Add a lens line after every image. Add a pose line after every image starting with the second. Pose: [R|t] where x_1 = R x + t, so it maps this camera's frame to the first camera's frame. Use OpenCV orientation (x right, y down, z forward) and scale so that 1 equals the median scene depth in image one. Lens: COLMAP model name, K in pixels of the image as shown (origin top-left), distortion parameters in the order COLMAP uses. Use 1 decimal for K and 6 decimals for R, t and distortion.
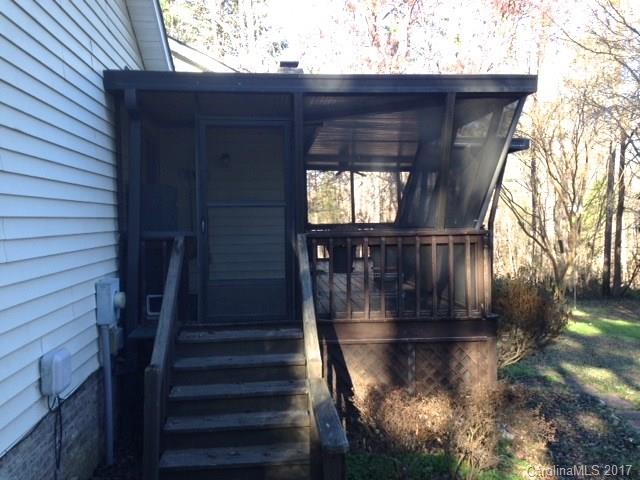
lens RADIAL K [[587.1, 0, 320.0], [0, 587.1, 240.0], [0, 0, 1]] dist [0.075356, -0.024312]
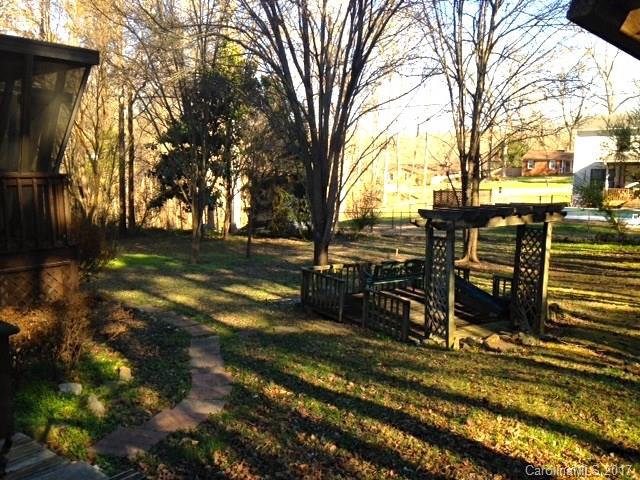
lens RADIAL K [[587.1, 0, 320.0], [0, 587.1, 240.0], [0, 0, 1]] dist [0.075356, -0.024312]
pose [[0.706581, -0.081439, 0.702930, -0.084507], [0.019528, 0.995221, 0.095673, 0.004793], [-0.707363, -0.053874, 0.704795, -0.093145]]
